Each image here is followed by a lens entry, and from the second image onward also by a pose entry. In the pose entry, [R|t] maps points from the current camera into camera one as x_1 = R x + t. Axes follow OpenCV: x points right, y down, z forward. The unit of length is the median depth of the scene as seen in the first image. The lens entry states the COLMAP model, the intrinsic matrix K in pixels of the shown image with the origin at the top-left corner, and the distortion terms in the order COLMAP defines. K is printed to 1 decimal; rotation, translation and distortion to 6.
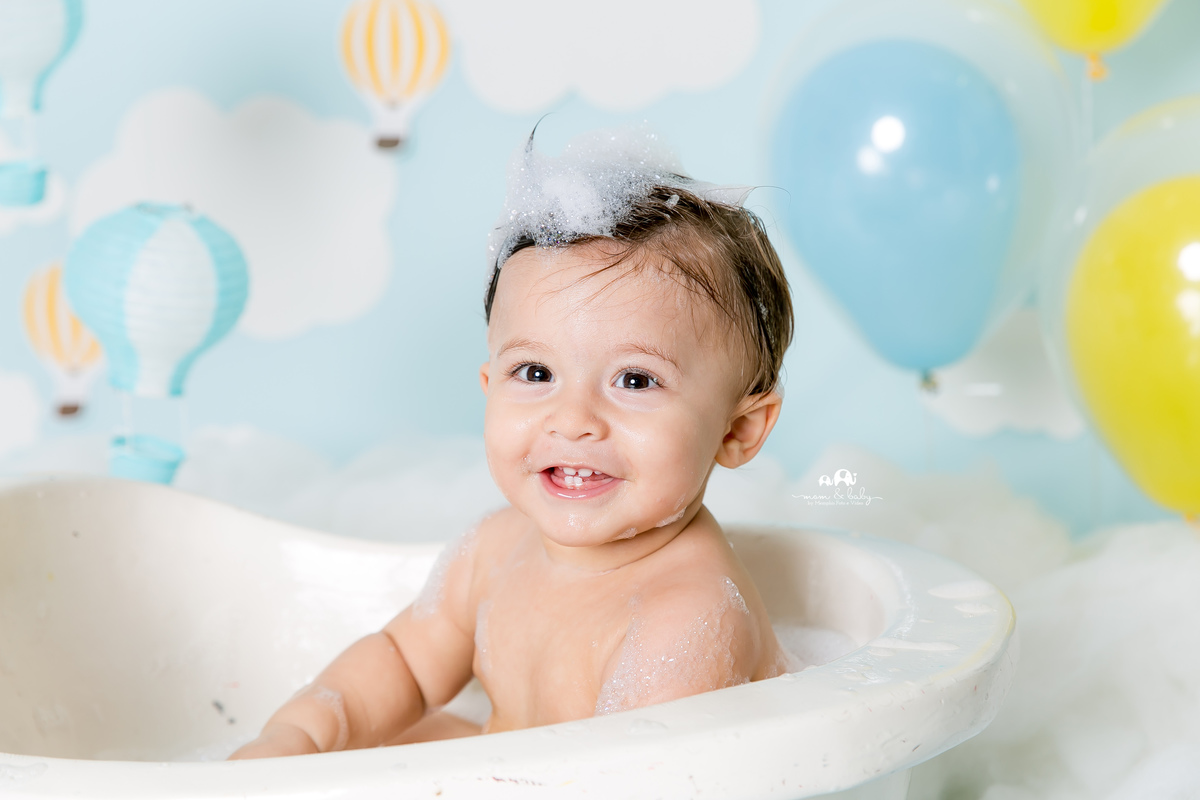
lens RADIAL K [[2311.8, 0, 600.0], [0, 2311.8, 400.0], [0, 0, 1]] dist [-0.251247, -0.004214]
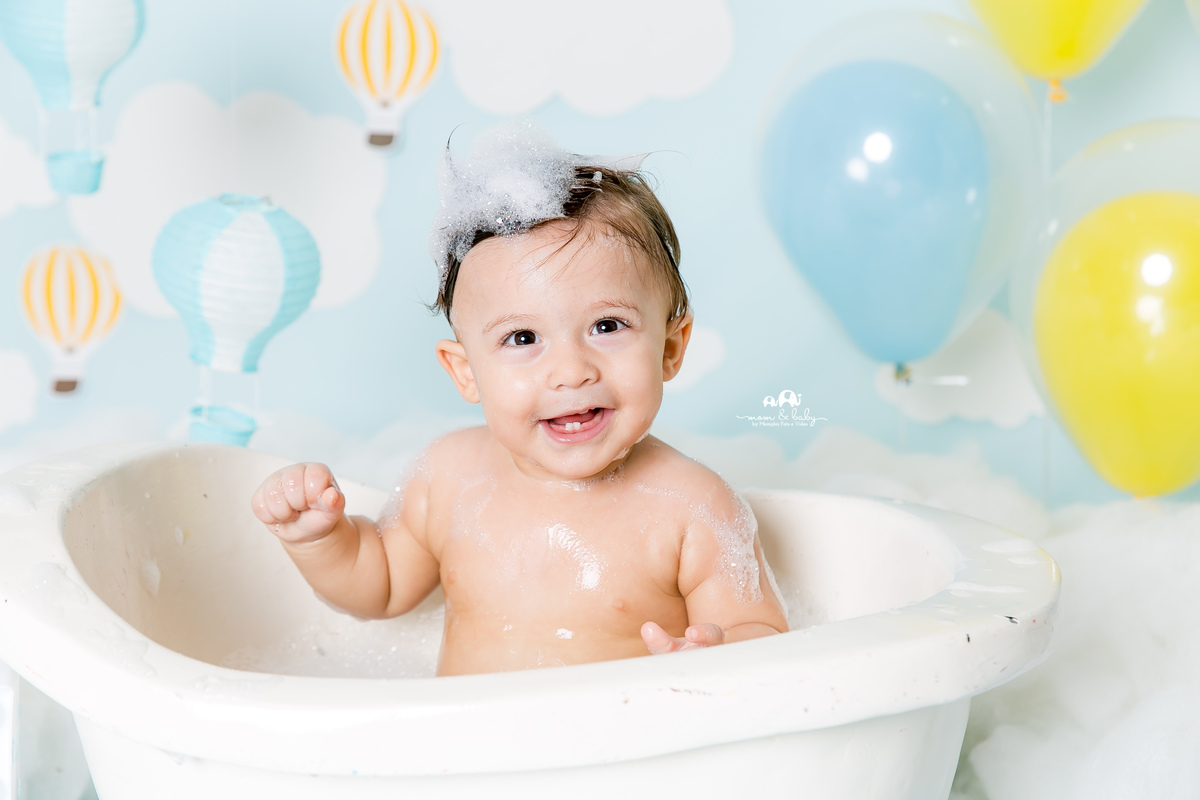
lens RADIAL K [[2365.2, 0, 600.0], [0, 2365.2, 400.0], [0, 0, 1]] dist [-0.301579, 0.119172]
pose [[0.996627, 0.018473, 0.079962, -0.107209], [-0.018610, 0.999826, 0.000962, 0.007524], [-0.079931, -0.002447, 0.996797, -0.130407]]
